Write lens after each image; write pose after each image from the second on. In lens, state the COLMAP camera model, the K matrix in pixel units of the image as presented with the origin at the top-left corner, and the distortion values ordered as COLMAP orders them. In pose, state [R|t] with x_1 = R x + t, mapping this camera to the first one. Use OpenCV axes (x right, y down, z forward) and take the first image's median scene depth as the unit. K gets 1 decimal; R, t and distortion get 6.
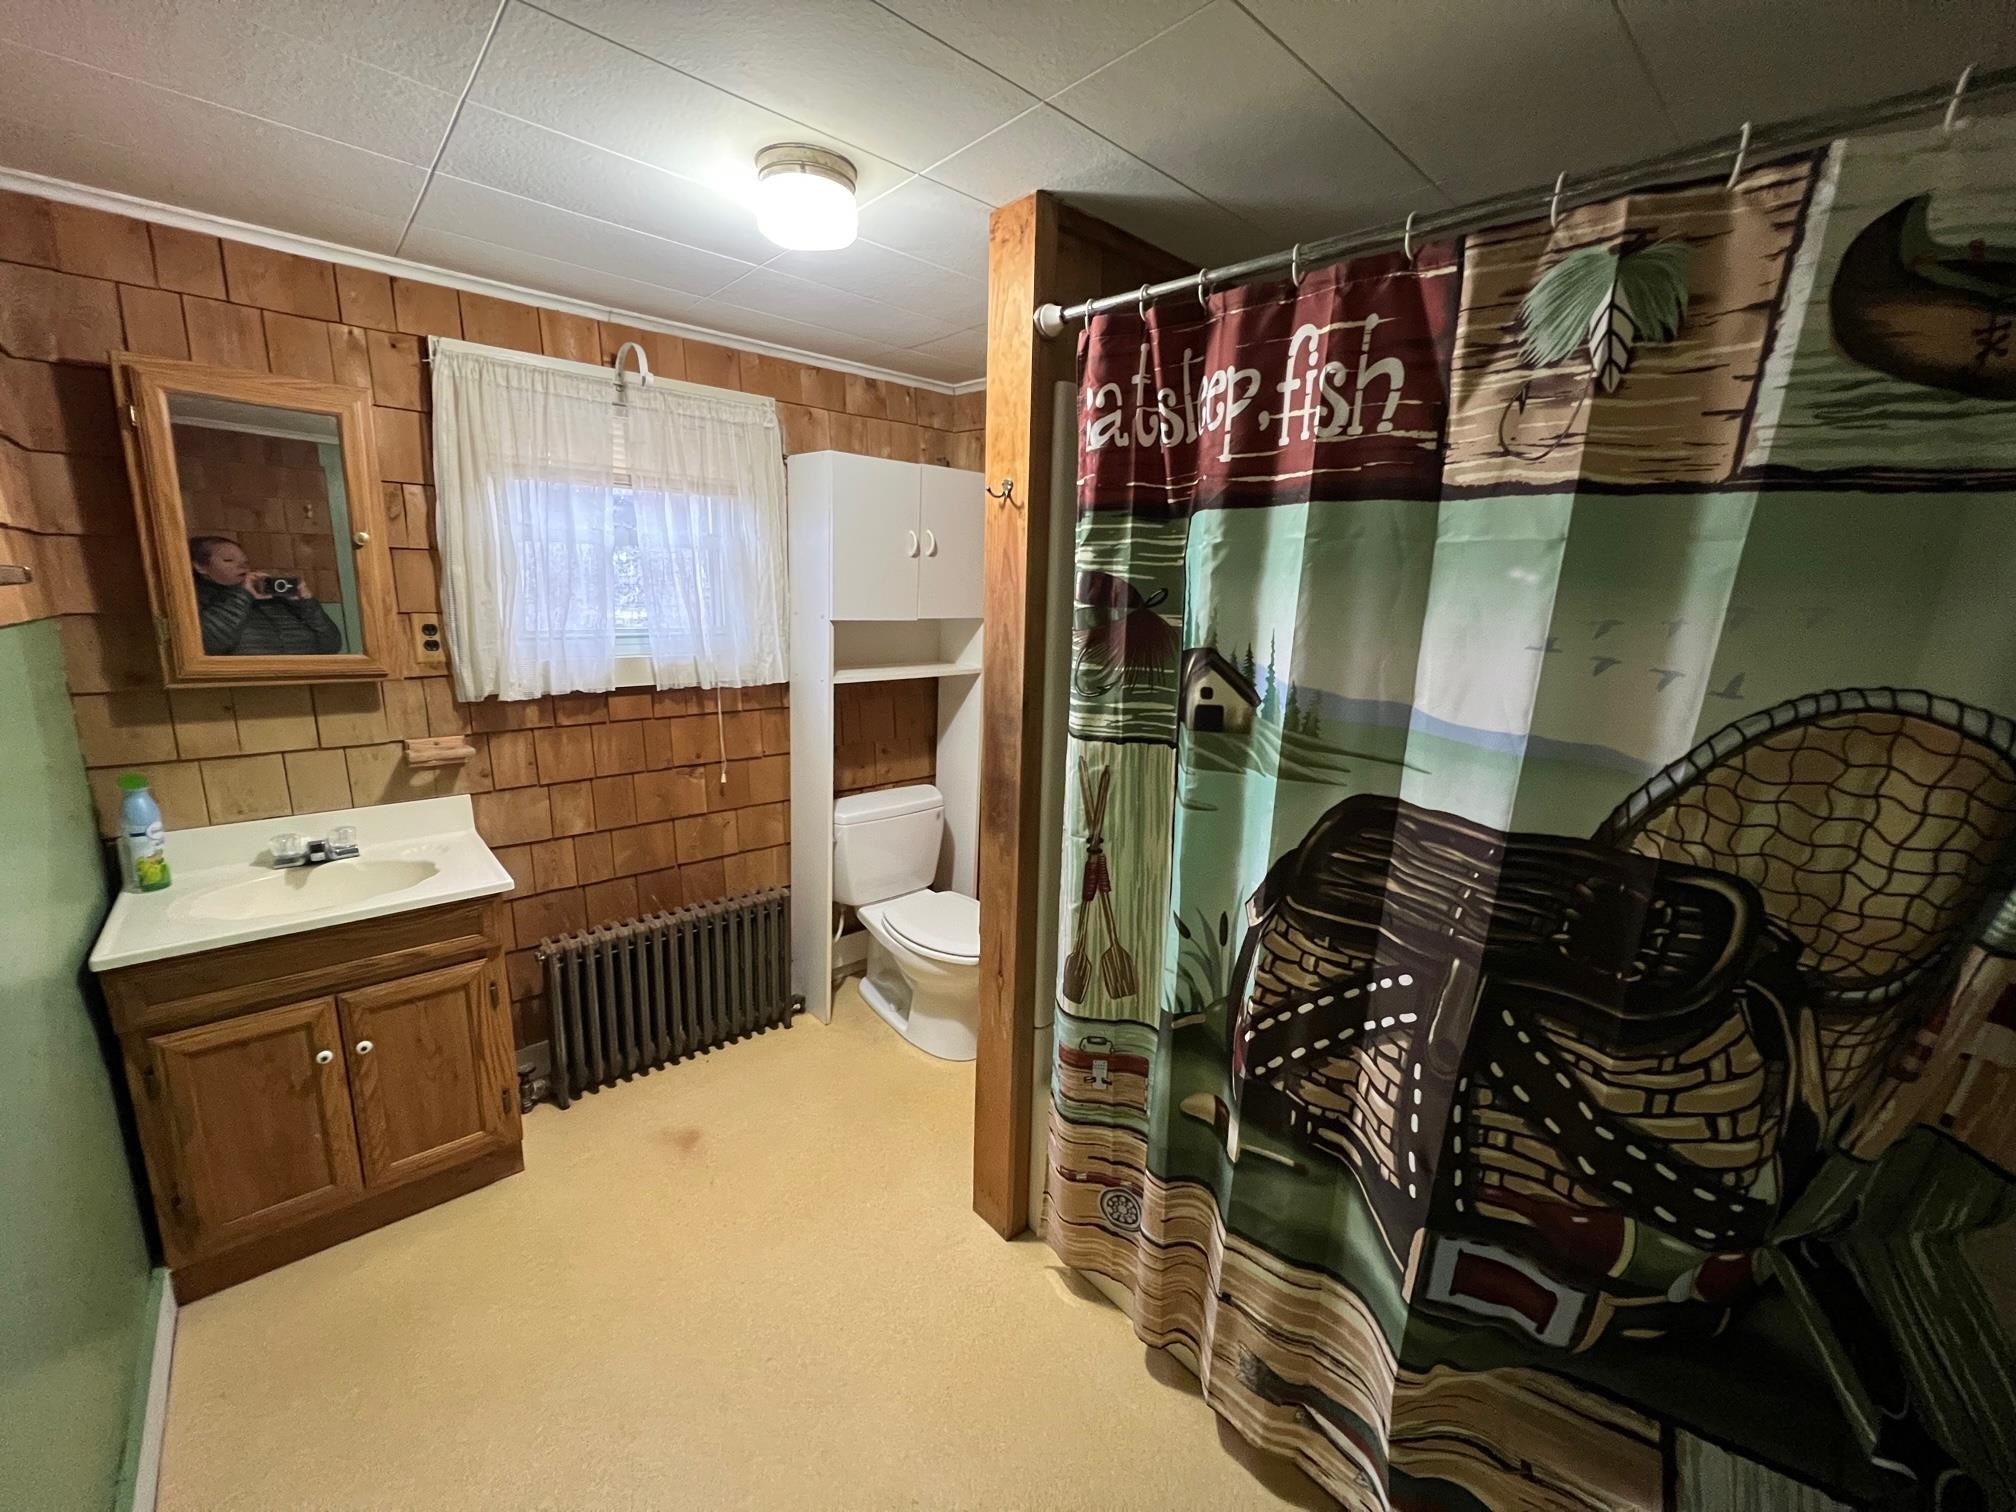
lens RADIAL K [[819.2, 0, 1001.6], [0, 819.2, 754.7], [0, 0, 1]] dist [0.013726, -0.000230]
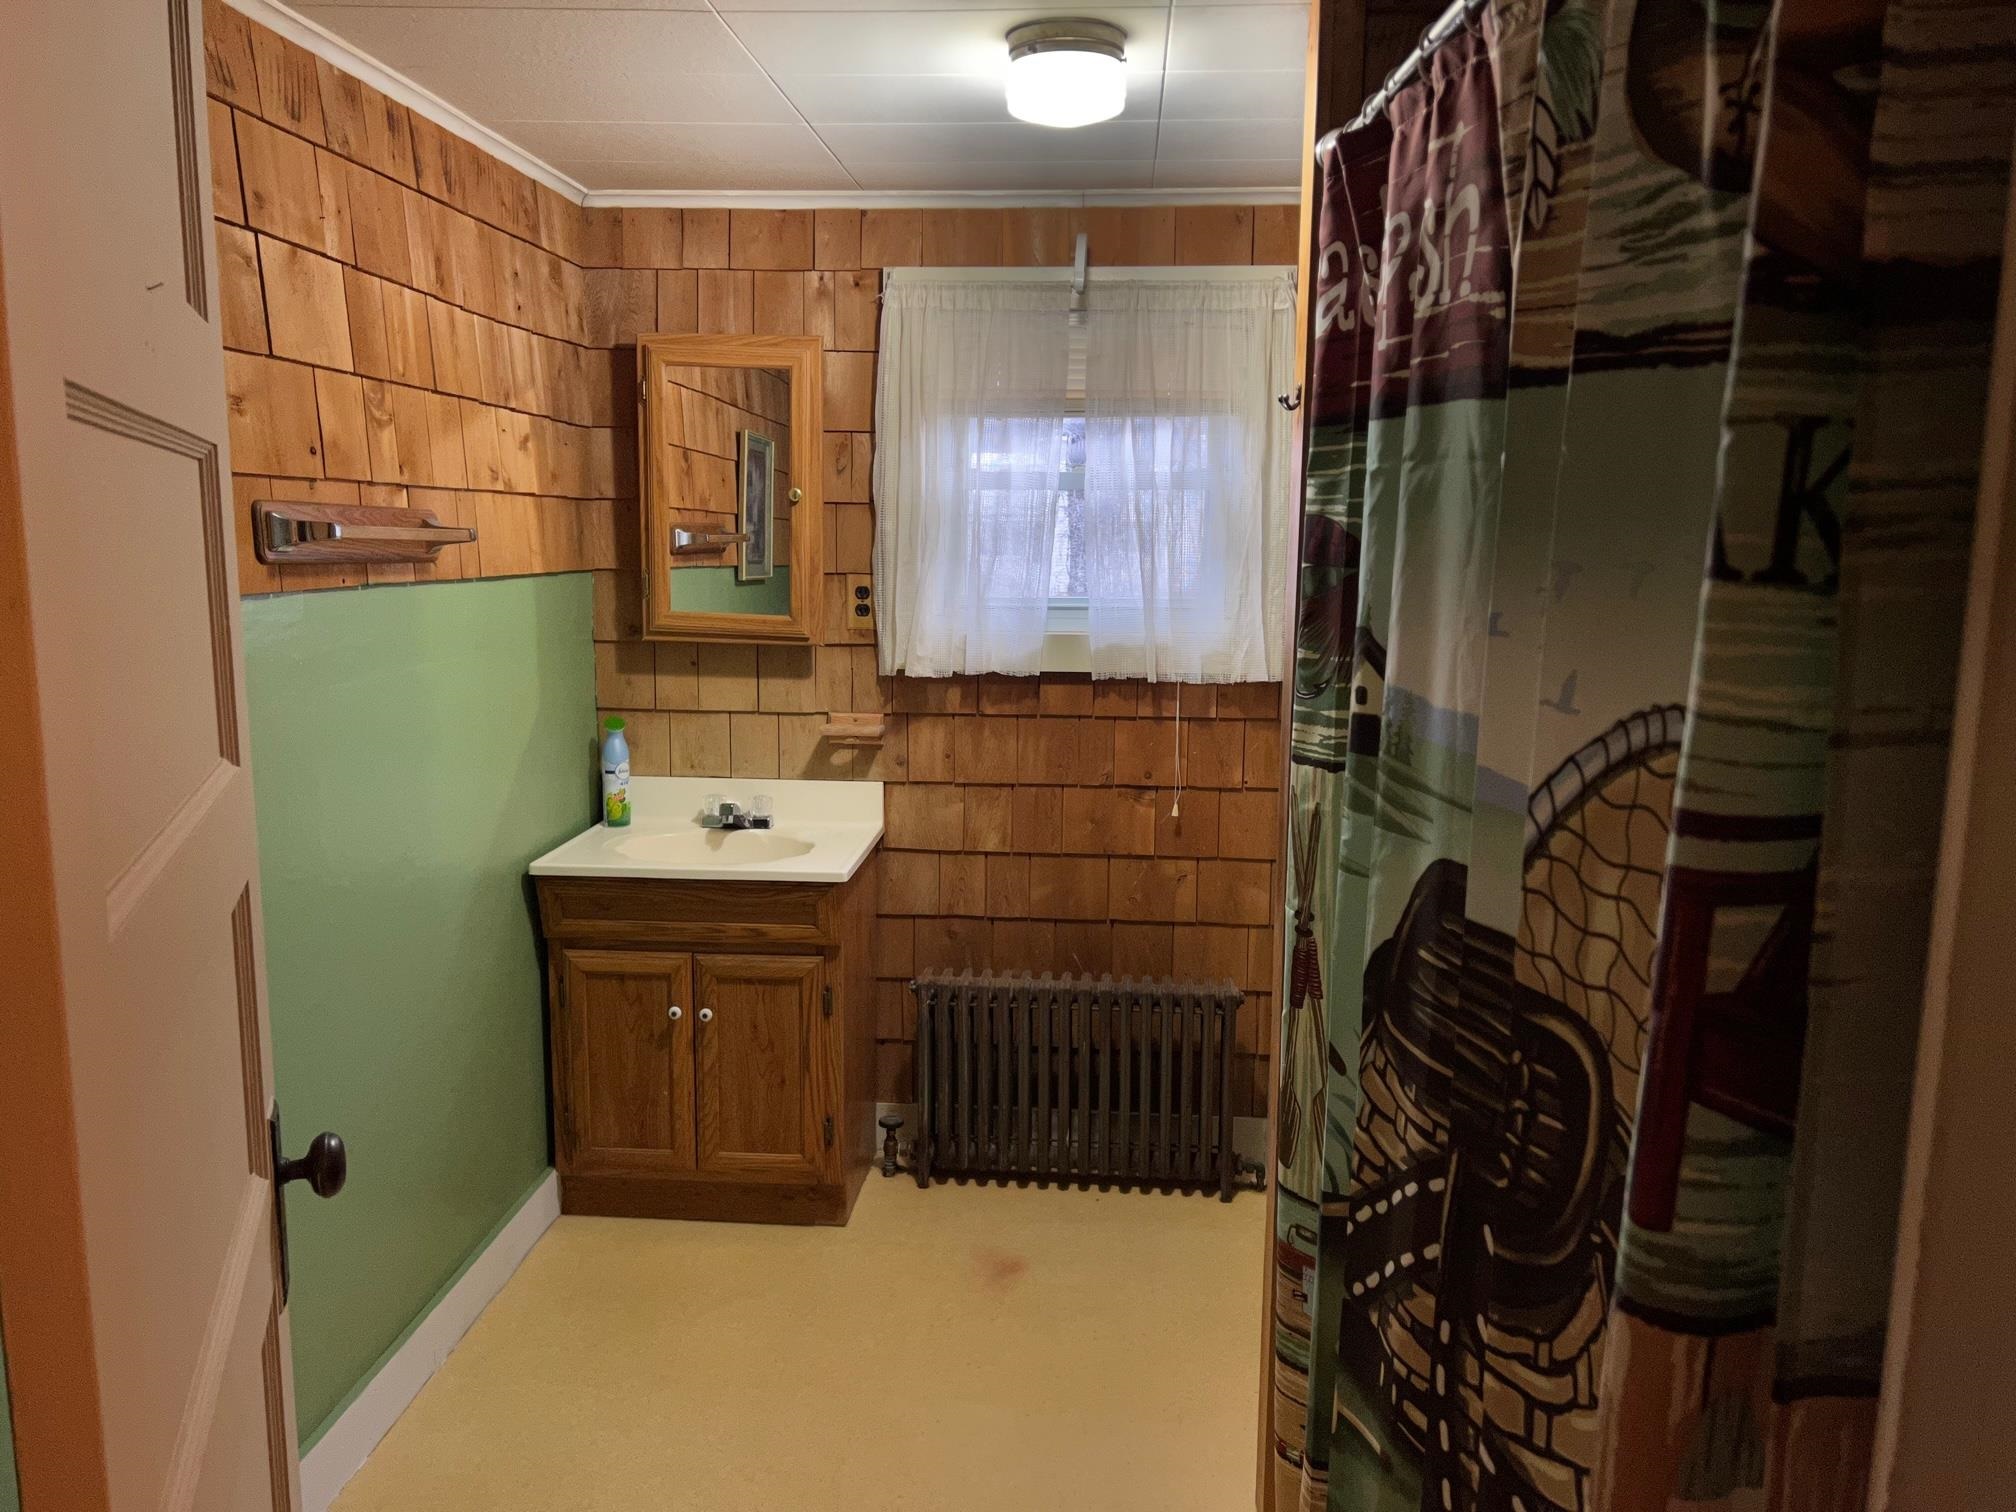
lens RADIAL K [[1526.9, 0, 1000.1], [0, 1526.9, 766.9], [0, 0, 1]] dist [0.166725, -0.005733]
pose [[0.697823, 0.098540, -0.709460, 0.676760], [-0.138469, 0.990366, 0.001358, 0.014706], [0.702759, 0.097291, 0.704744, -0.057064]]
